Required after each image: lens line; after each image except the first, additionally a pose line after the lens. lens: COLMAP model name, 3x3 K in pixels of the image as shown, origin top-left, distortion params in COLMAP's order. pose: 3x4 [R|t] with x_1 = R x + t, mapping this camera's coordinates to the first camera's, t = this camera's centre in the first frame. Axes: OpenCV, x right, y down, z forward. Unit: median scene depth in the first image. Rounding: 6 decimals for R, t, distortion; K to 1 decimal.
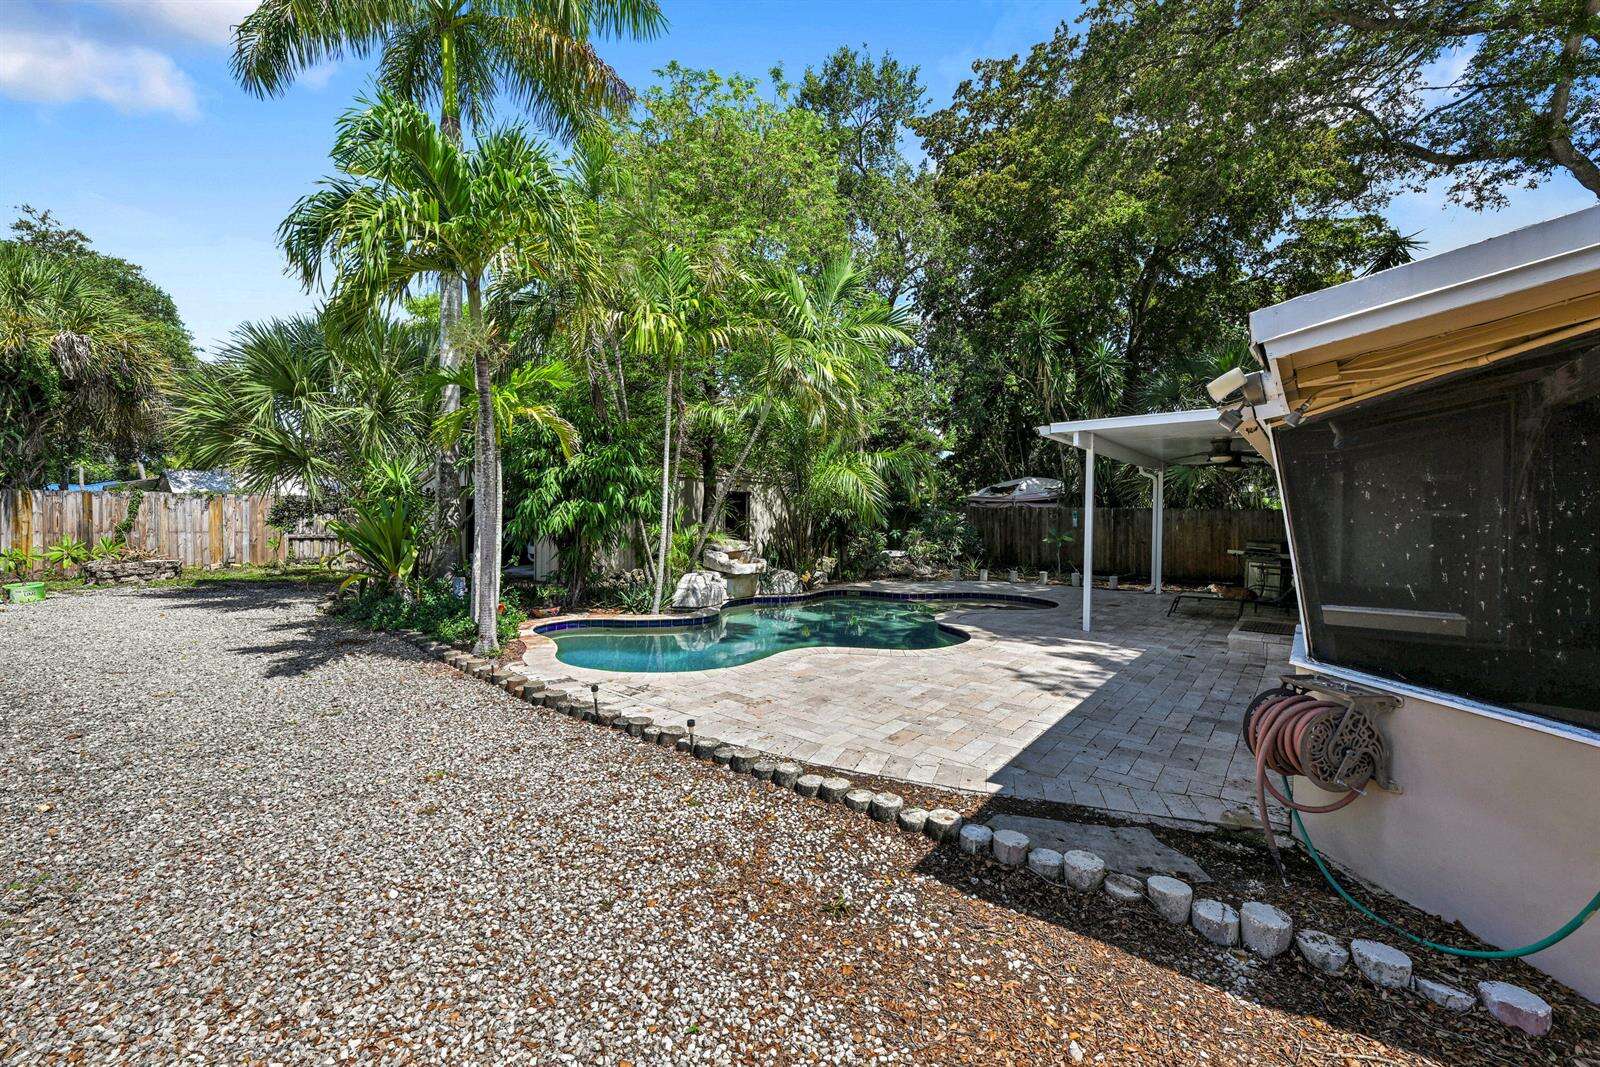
lens RADIAL K [[632.0, 0, 794.5], [0, 632.0, 530.4], [0, 0, 1]] dist [-0.000698, 0.000135]
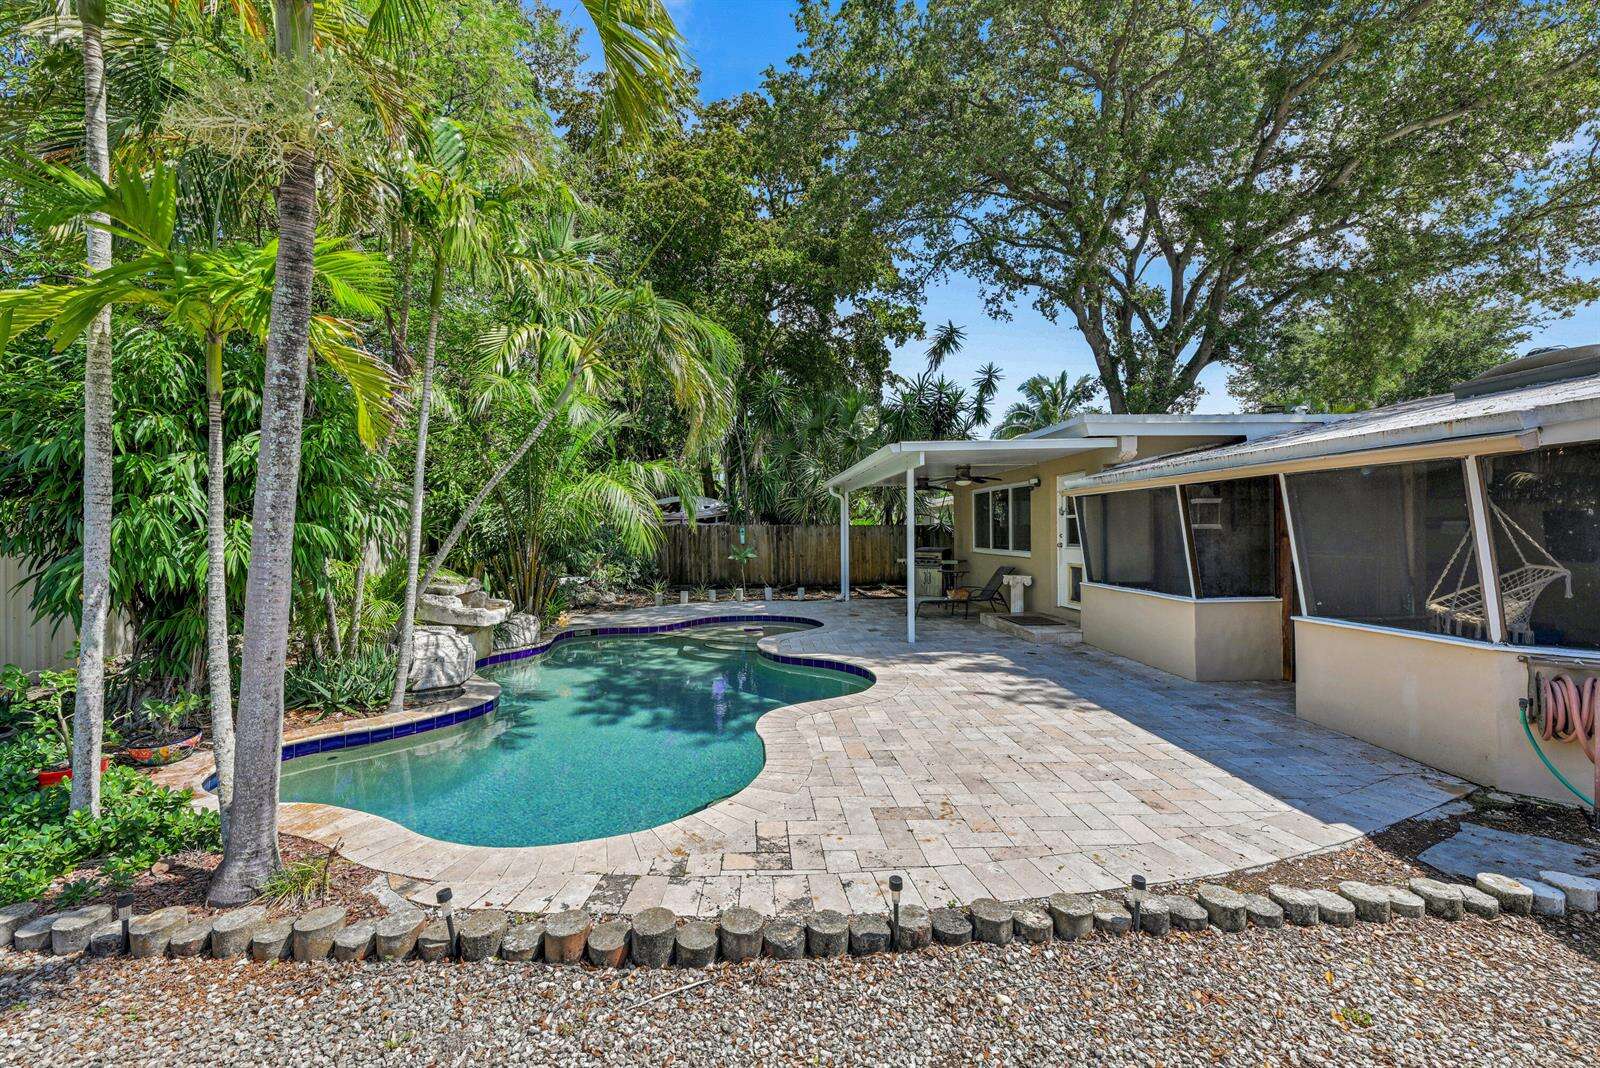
lens RADIAL K [[632.0, 0, 794.5], [0, 632.0, 530.9], [0, 0, 1]] dist [-0.000698, 0.000135]
pose [[0.754832, -0.014887, 0.655749, -0.288774], [0.032920, 0.999342, -0.015207, -0.012333], [-0.655091, 0.033066, 0.754826, 0.267144]]
